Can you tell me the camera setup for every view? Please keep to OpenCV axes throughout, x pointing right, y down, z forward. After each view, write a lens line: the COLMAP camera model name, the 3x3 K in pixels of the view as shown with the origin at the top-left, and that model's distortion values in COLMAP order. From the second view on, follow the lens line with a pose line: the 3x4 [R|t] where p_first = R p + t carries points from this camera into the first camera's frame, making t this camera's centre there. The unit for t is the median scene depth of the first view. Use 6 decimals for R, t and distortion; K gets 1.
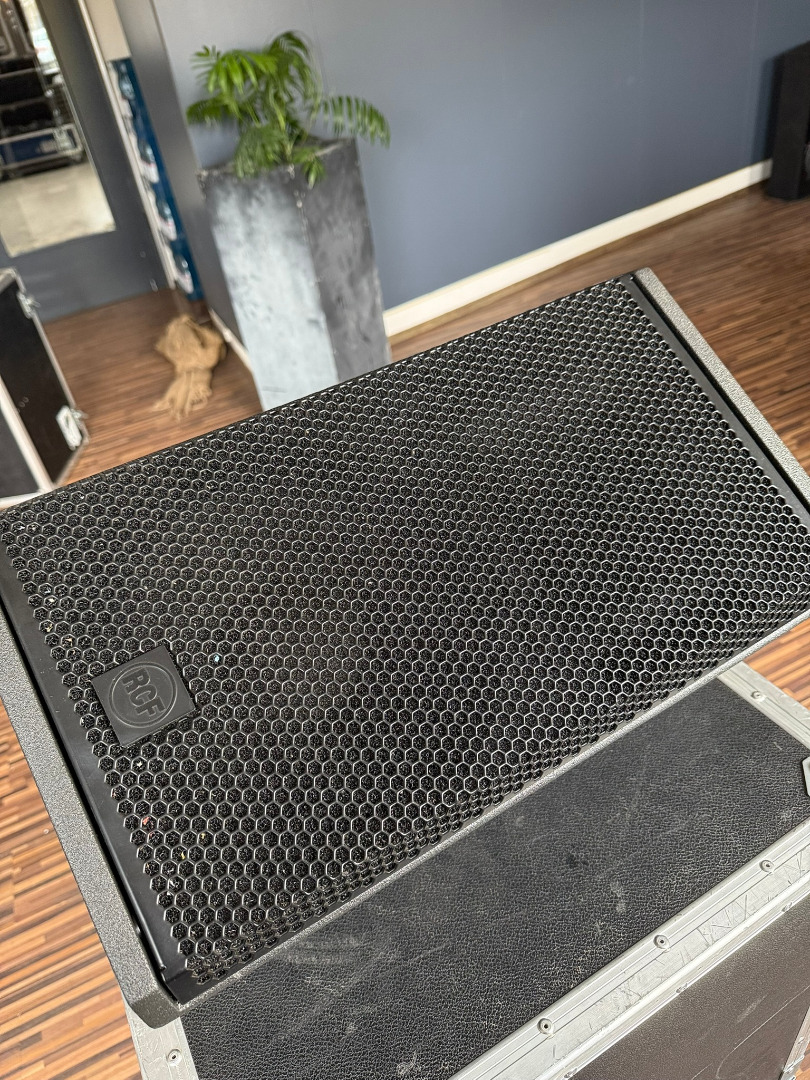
lens RADIAL K [[775.6, 0, 412.1], [0, 775.6, 540.3], [0, 0, 1]] dist [-0.035824, 0.003791]
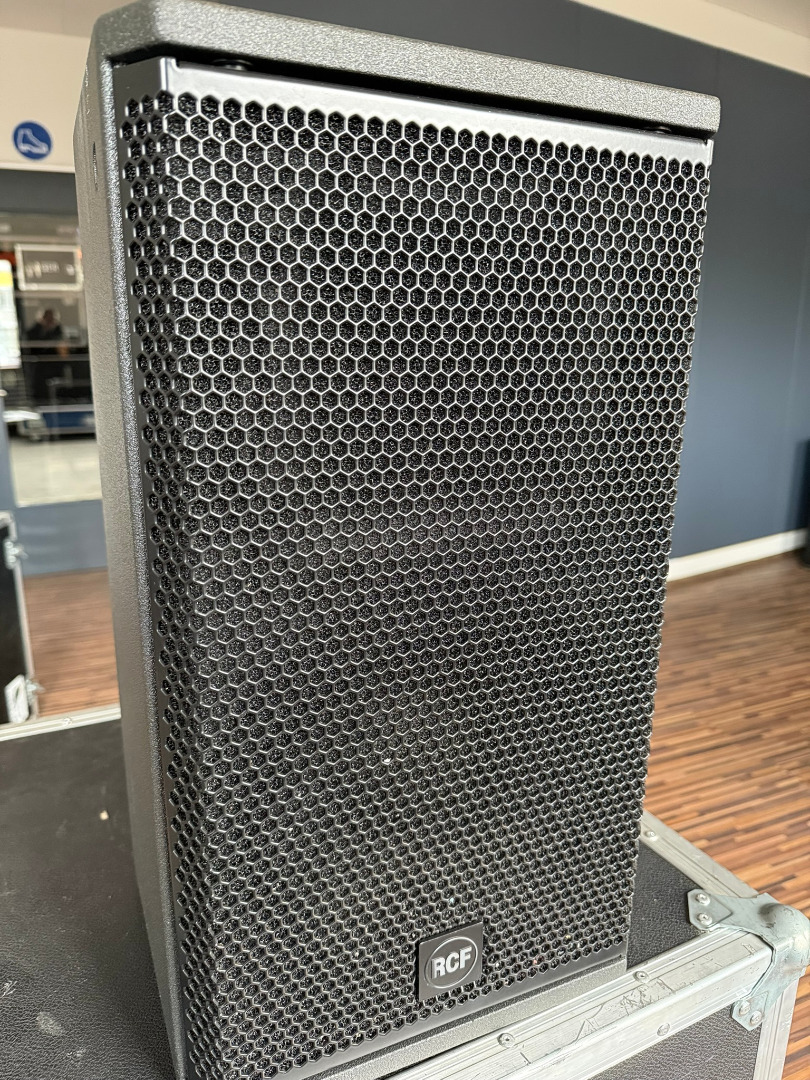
lens RADIAL K [[775.6, 0, 410.2], [0, 775.6, 539.2], [0, 0, 1]] dist [-0.035824, 0.003791]
pose [[0.989226, 0.146351, 0.003537, -0.047485], [-0.133719, 0.913151, -0.385065, -0.036488], [-0.059585, 0.380443, 0.922883, 0.124542]]
